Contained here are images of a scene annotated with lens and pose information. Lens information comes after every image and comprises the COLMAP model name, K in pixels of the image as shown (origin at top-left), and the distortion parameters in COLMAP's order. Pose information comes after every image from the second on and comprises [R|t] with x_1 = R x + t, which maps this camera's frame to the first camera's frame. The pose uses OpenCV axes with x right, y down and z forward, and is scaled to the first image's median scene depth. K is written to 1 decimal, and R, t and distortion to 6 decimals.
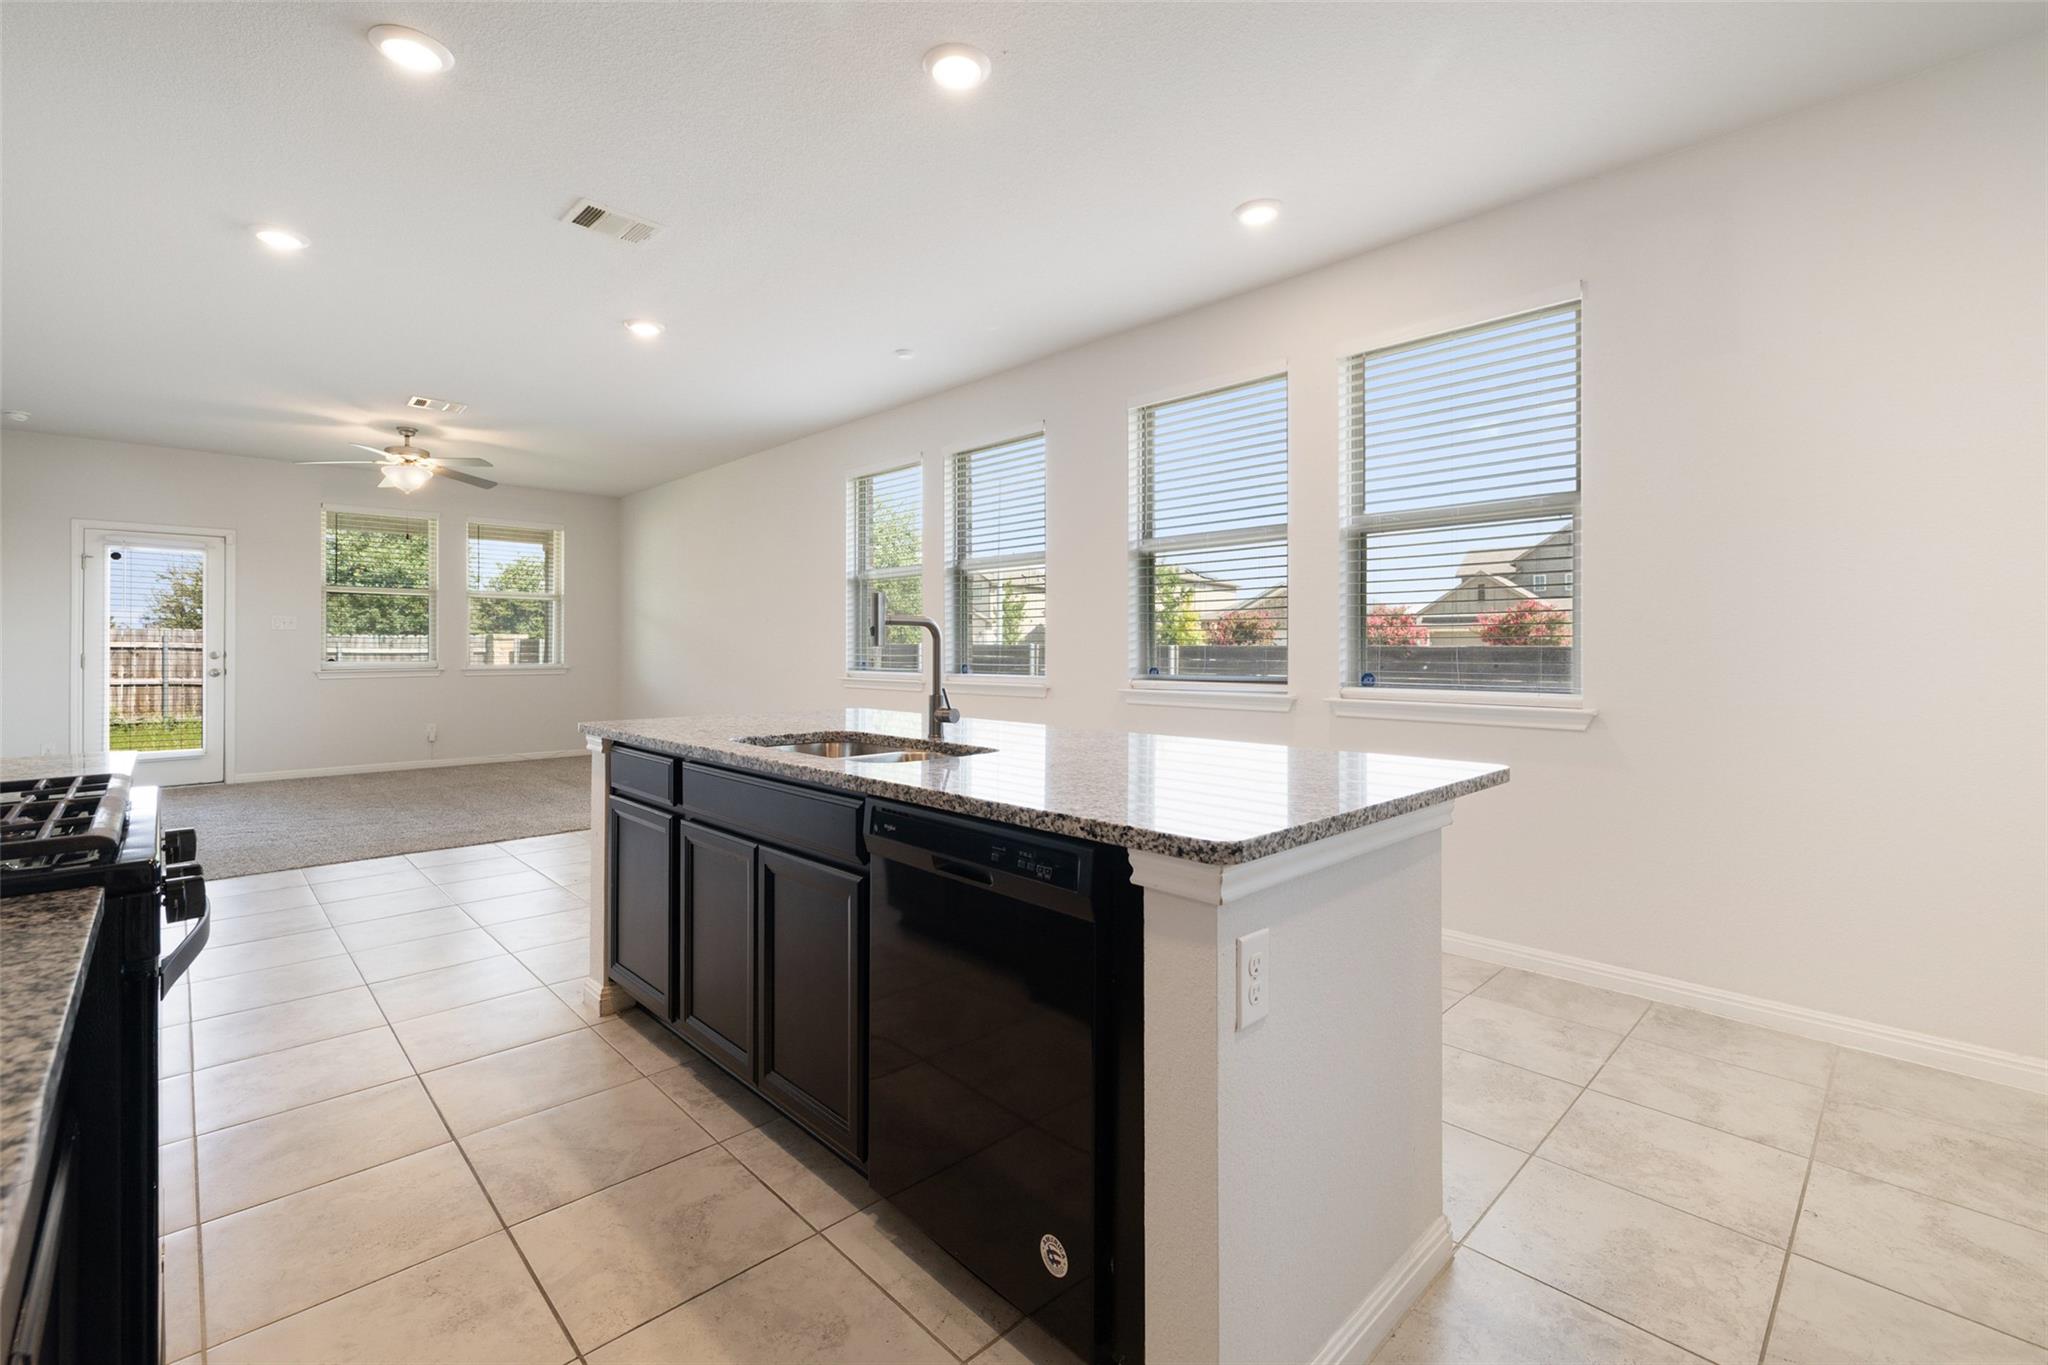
lens RADIAL K [[869.9, 0, 1009.2], [0, 869.9, 646.5], [0, 0, 1]] dist [0.000170, -0.000152]
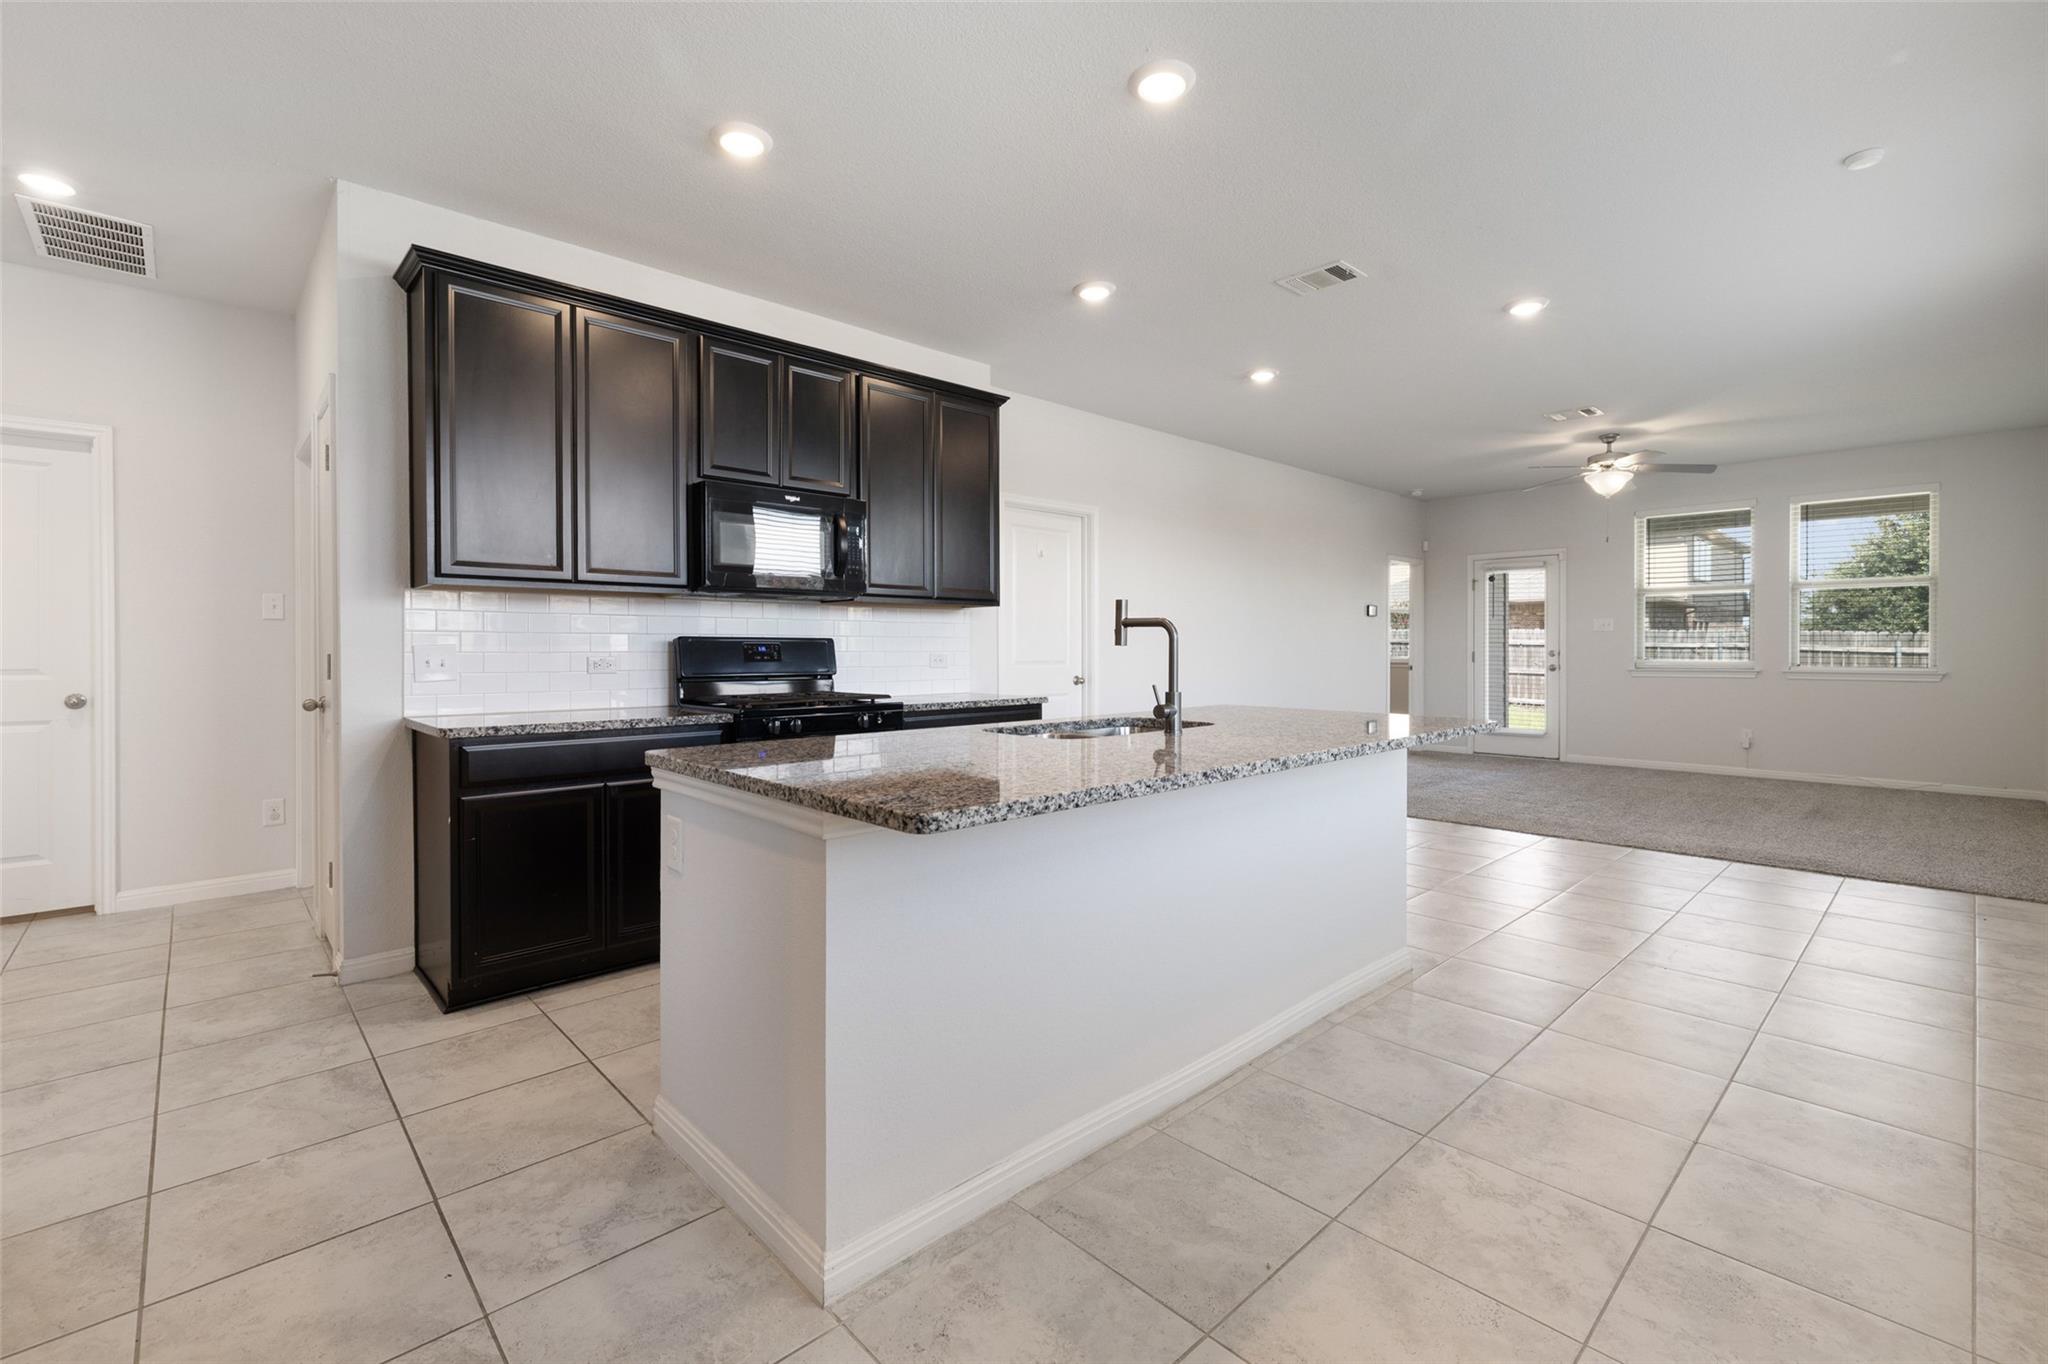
lens RADIAL K [[886.6, 0, 1028.6], [0, 886.6, 659.2], [0, 0, 1]] dist [-0.000320, -0.000100]
pose [[0.001691, 0.012017, -0.999926, 0.924220], [0.003055, 0.999923, 0.012022, 0.002958], [0.999994, -0.003076, 0.001654, 0.782163]]
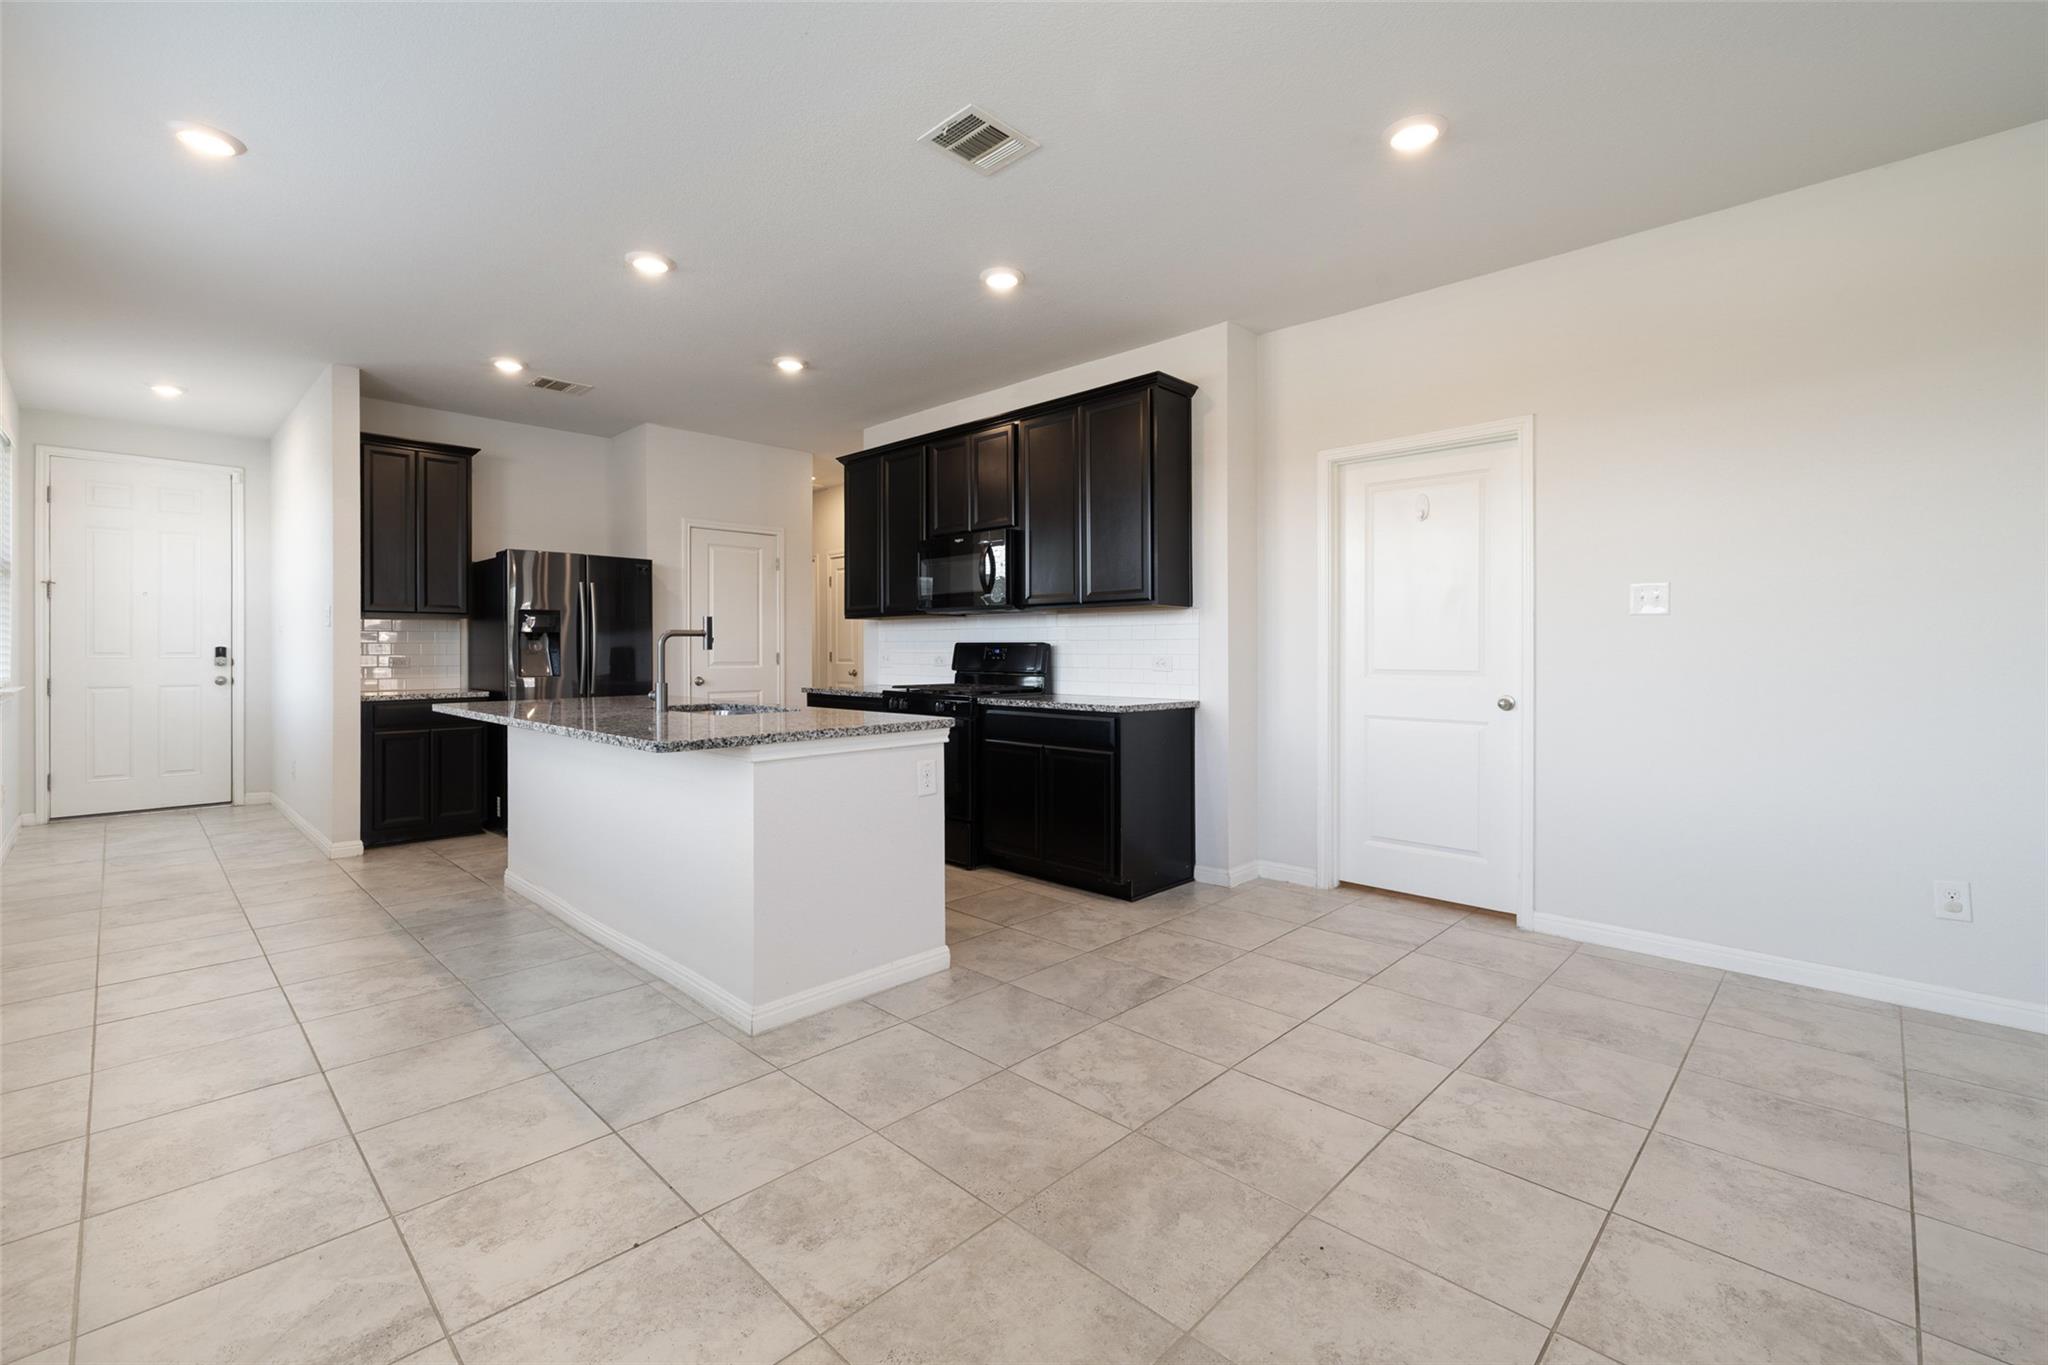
lens RADIAL K [[886.6, 0, 1028.6], [0, 886.6, 659.7], [0, 0, 1]] dist [-0.000320, -0.000100]
pose [[-0.999046, 0.001212, -0.043648, -0.607612], [0.000770, 0.999948, 0.010141, 0.001442], [0.043658, 0.010098, -0.998996, 2.384919]]
